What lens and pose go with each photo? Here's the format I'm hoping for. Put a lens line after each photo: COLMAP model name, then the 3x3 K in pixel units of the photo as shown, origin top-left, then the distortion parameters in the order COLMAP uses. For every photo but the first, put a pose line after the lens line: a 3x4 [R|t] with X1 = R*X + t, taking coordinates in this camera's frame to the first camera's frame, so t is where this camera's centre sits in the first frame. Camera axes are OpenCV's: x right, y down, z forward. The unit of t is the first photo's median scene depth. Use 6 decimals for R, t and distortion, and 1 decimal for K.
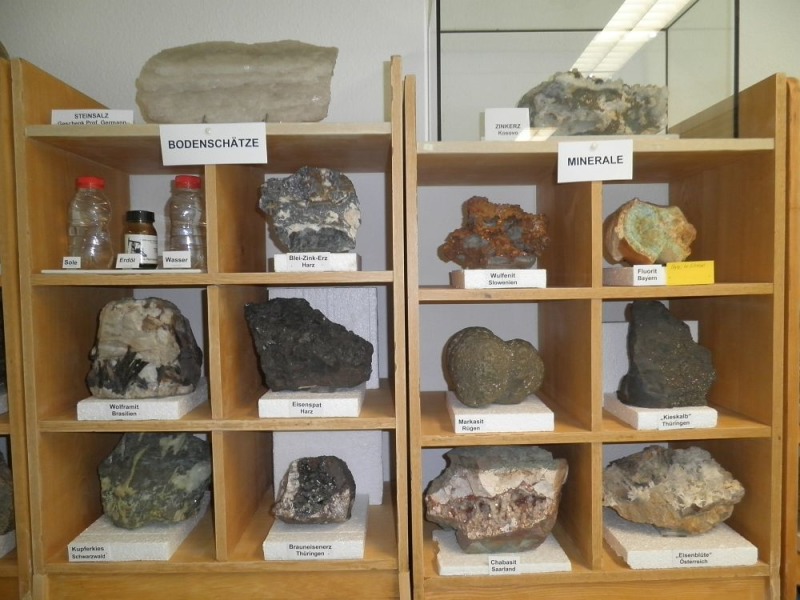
lens RADIAL K [[561.1, 0, 400.1], [0, 561.1, 297.6], [0, 0, 1]] dist [-0.005944, -0.002097]
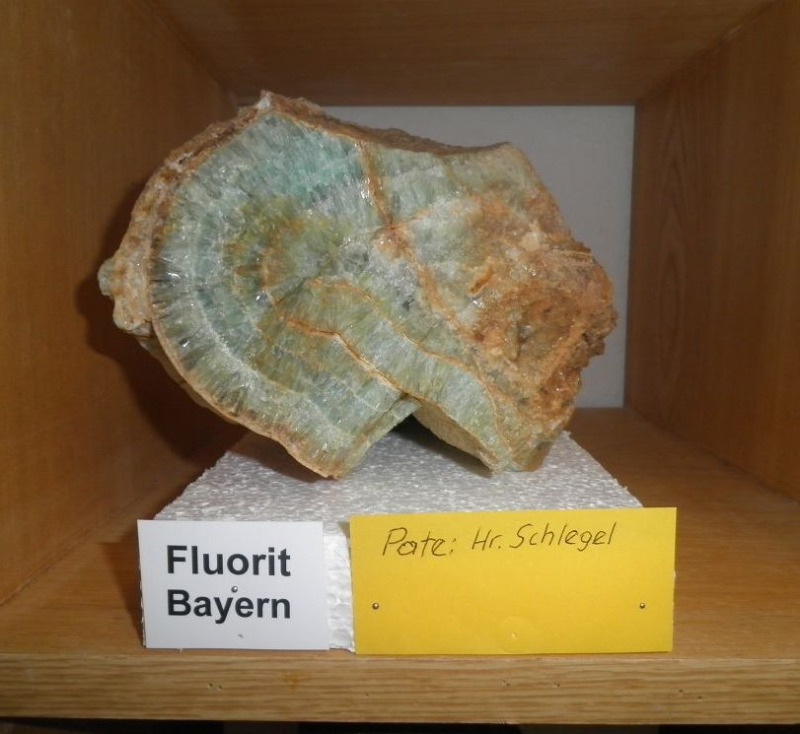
lens RADIAL K [[657.7, 0, 400.7], [0, 657.7, 367.9], [0, 0, 1]] dist [0.002323, 0.000659]
pose [[0.999303, 0.022380, -0.029868, 0.484629], [-0.019738, 0.996100, 0.085998, -0.114053], [0.031676, -0.085348, 0.995848, 0.814305]]
